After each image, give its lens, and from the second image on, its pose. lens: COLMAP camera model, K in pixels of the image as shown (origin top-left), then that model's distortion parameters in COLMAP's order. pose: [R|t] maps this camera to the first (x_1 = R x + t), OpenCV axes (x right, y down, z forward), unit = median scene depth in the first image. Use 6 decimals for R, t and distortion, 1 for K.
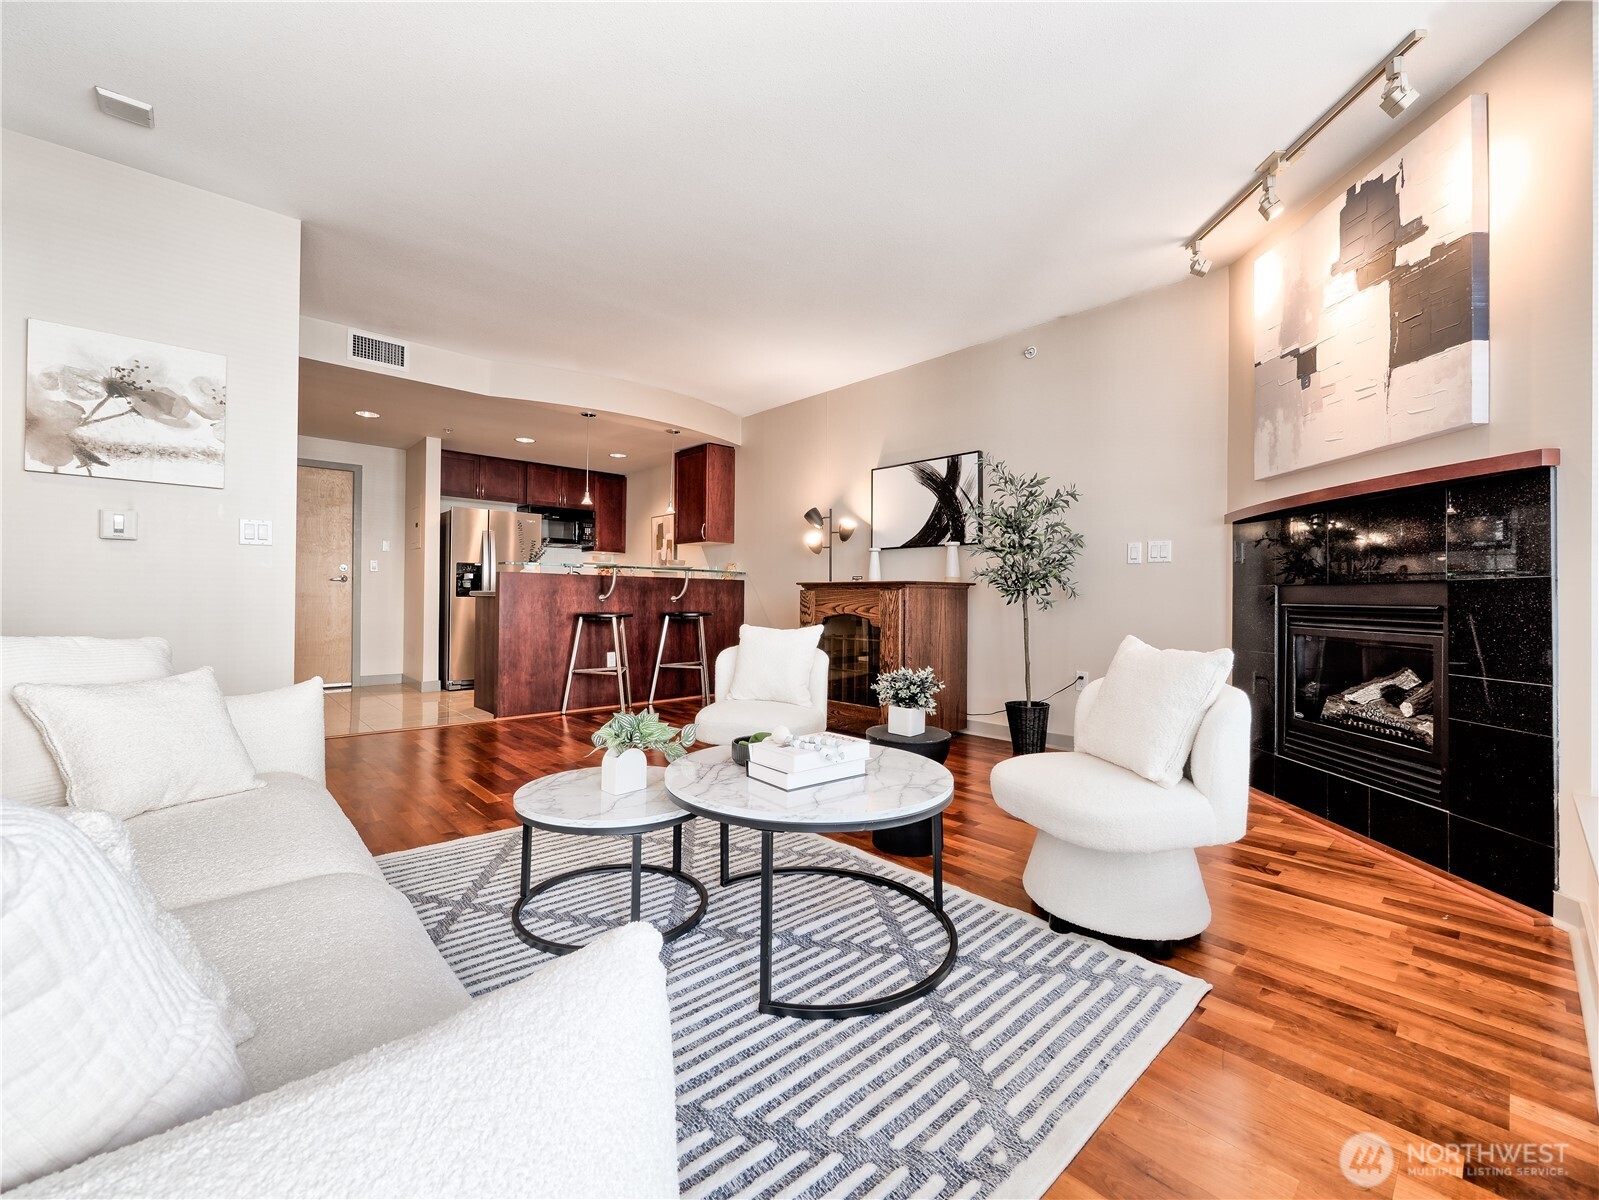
lens RADIAL K [[662.7, 0, 786.9], [0, 662.7, 593.4], [0, 0, 1]] dist [-0.008503, 0.001254]
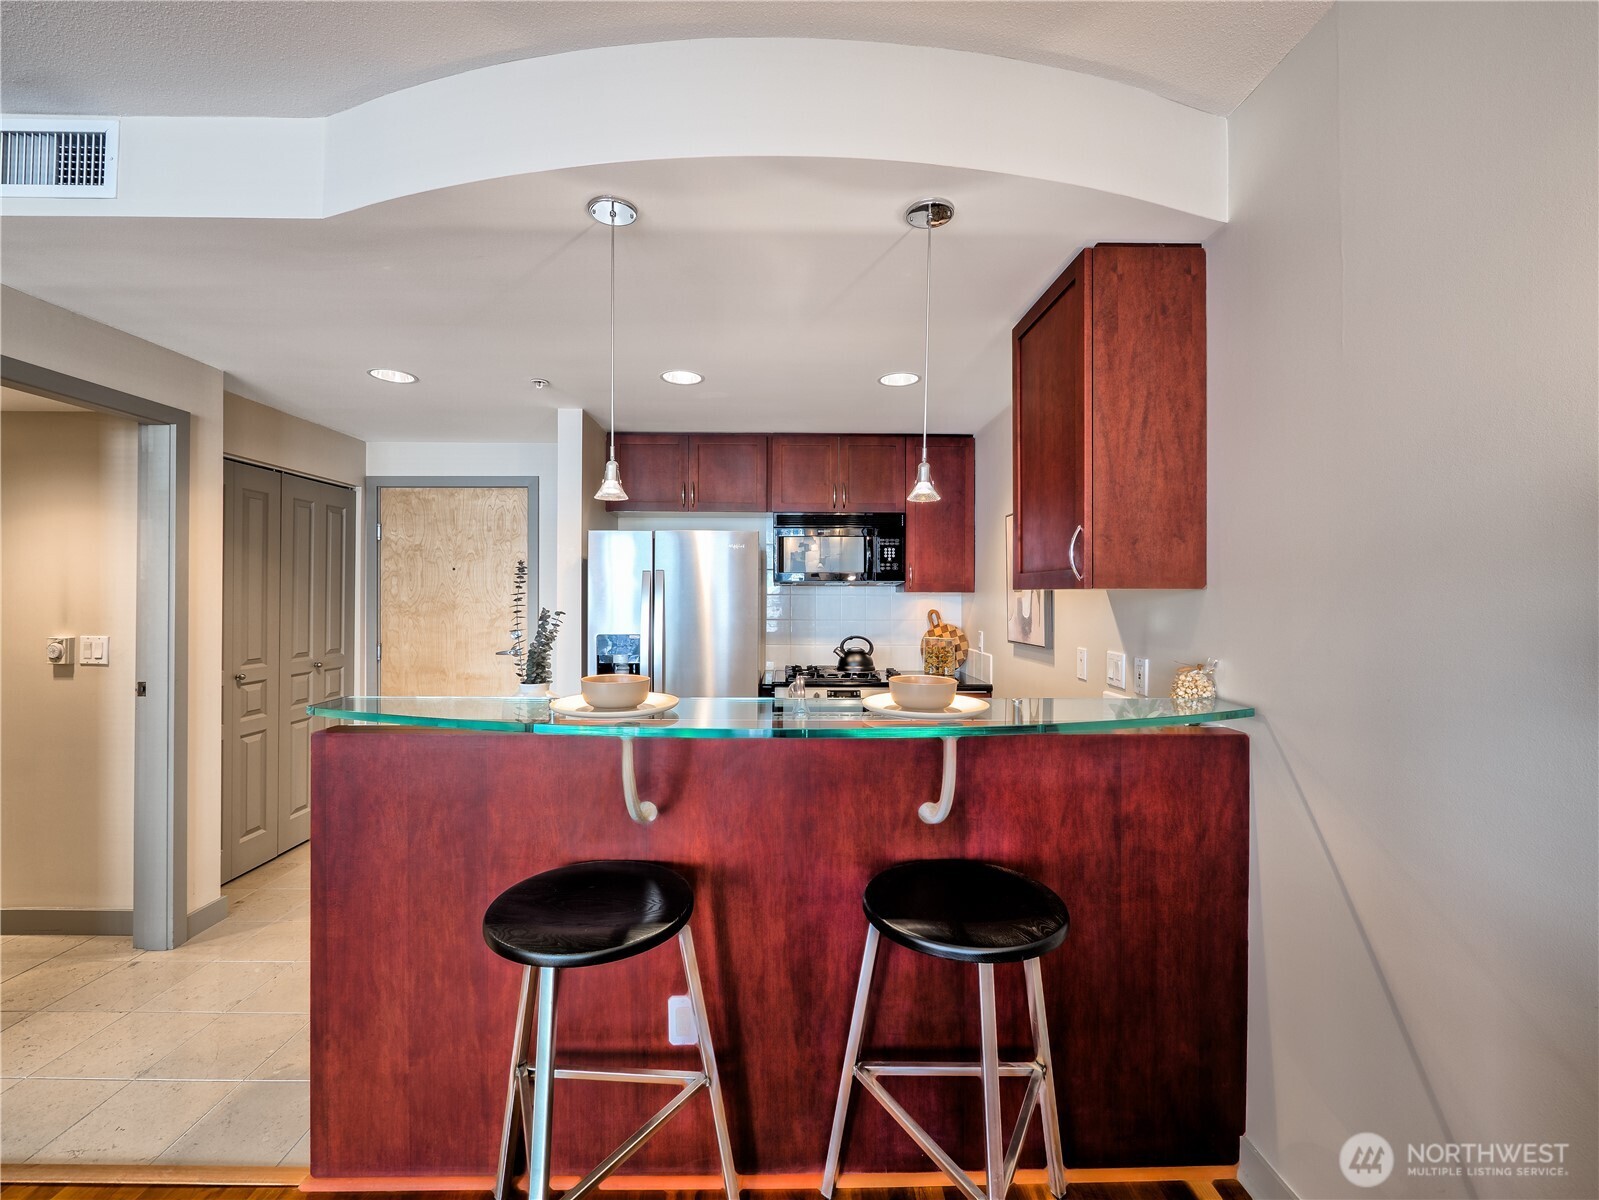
lens RADIAL K [[662.7, 0, 791.5], [0, 662.7, 593.8], [0, 0, 1]] dist [-0.008503, 0.001254]
pose [[0.753633, -0.010618, -0.657209, -0.029388], [0.007841, 0.999944, -0.007164, -0.072806], [0.657248, 0.000246, 0.753674, 0.682950]]
